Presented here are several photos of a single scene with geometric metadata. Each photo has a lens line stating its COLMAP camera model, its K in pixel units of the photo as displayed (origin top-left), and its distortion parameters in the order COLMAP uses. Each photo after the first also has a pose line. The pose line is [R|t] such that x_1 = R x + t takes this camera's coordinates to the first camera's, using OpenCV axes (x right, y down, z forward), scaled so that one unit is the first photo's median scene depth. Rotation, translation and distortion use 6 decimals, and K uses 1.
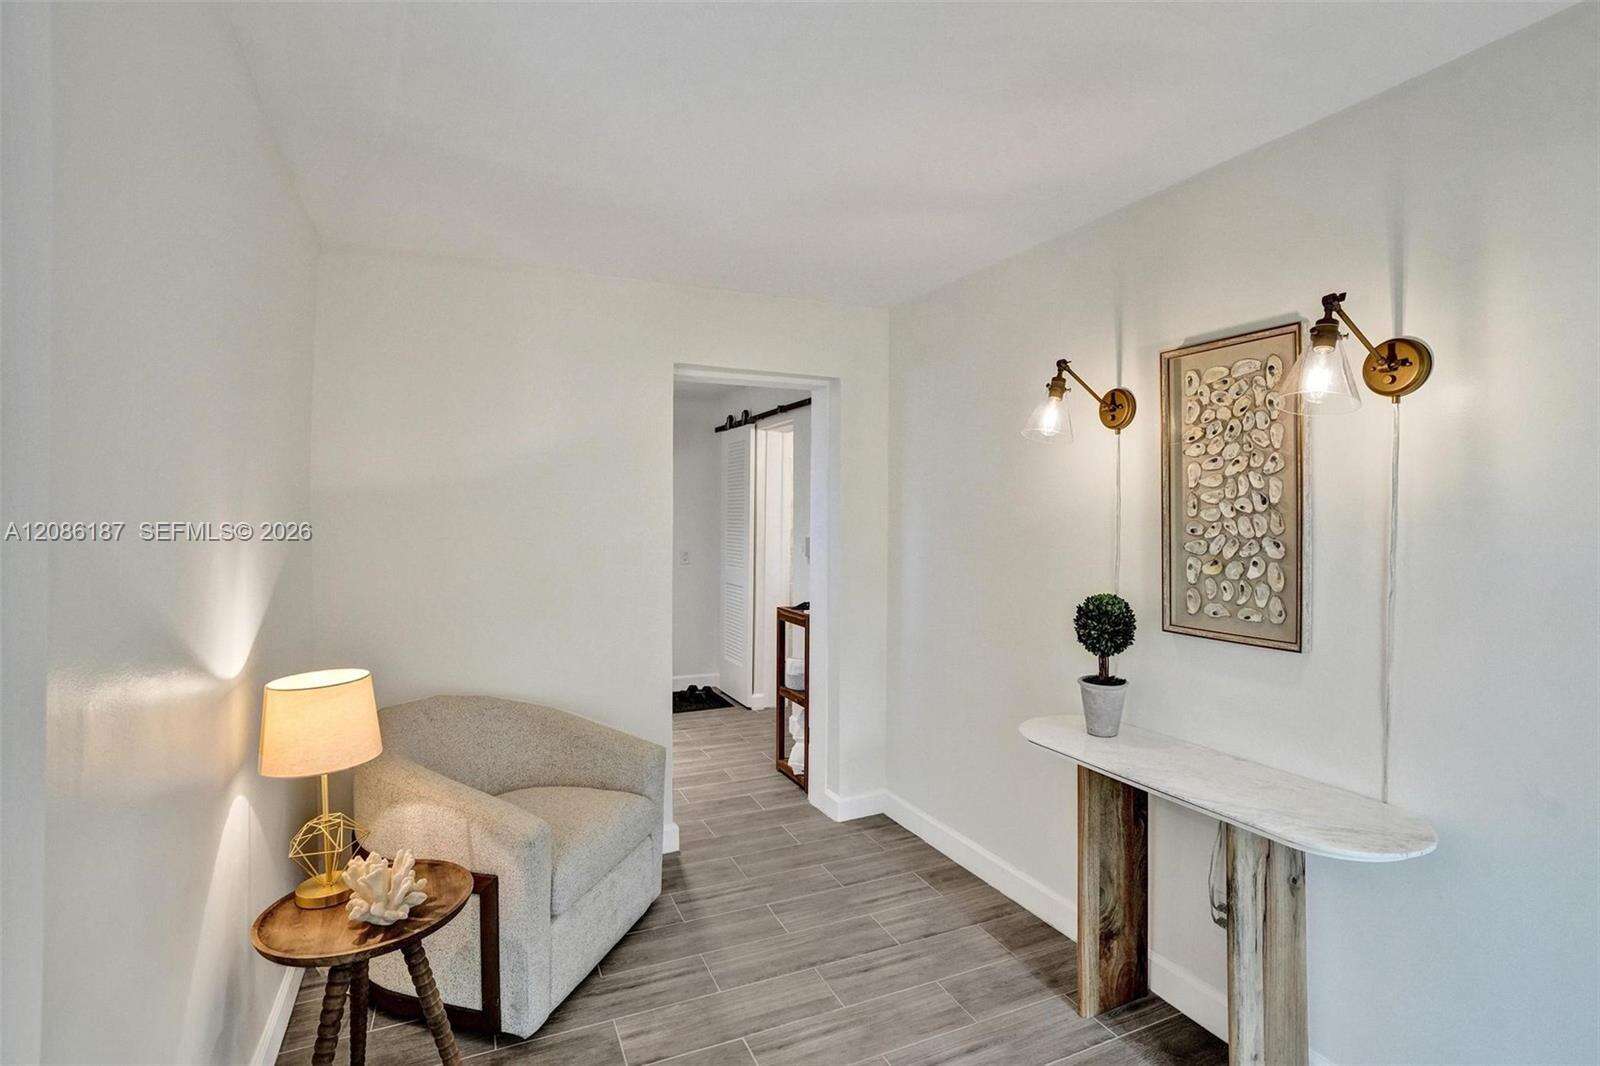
lens RADIAL K [[754.8, 0, 798.9], [0, 754.8, 523.0], [0, 0, 1]] dist [0.001176, -0.000249]
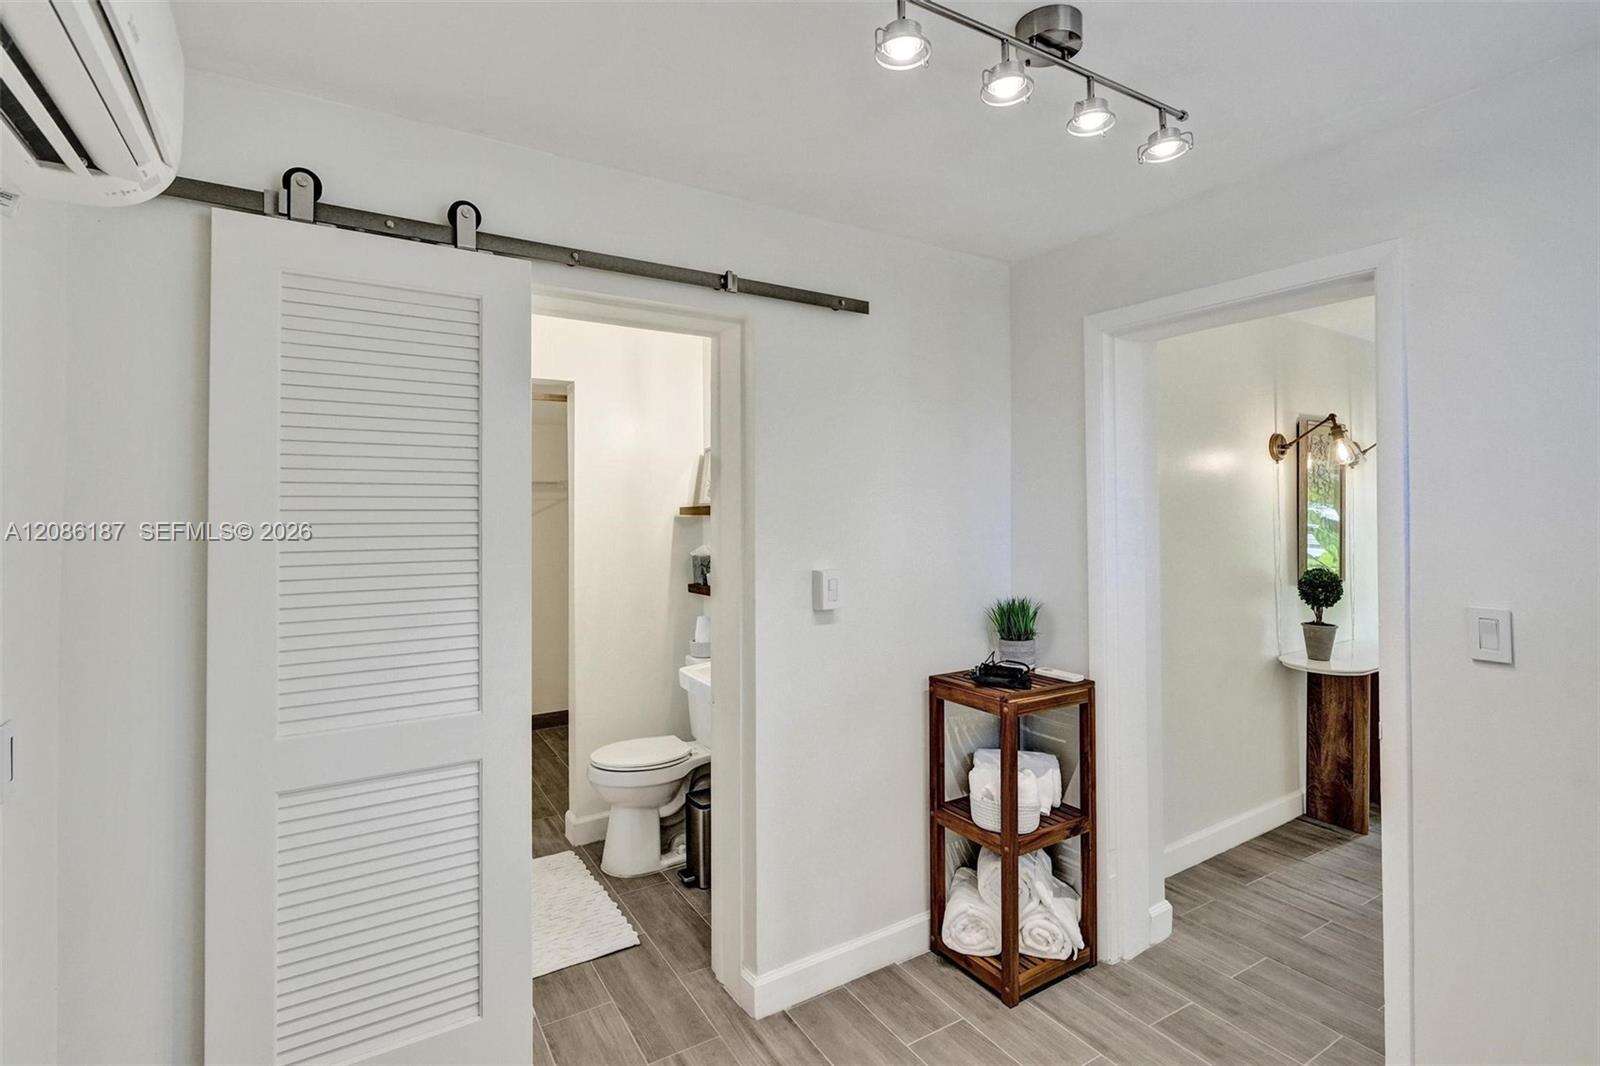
lens RADIAL K [[754.8, 0, 803.5], [0, 754.8, 509.6], [0, 0, 1]] dist [0.001176, -0.000249]
pose [[-0.122044, 0.003281, 0.992519, -0.733363], [0.017436, 0.999847, -0.001161, -0.032774], [-0.992371, 0.017164, -0.122083, 1.635828]]
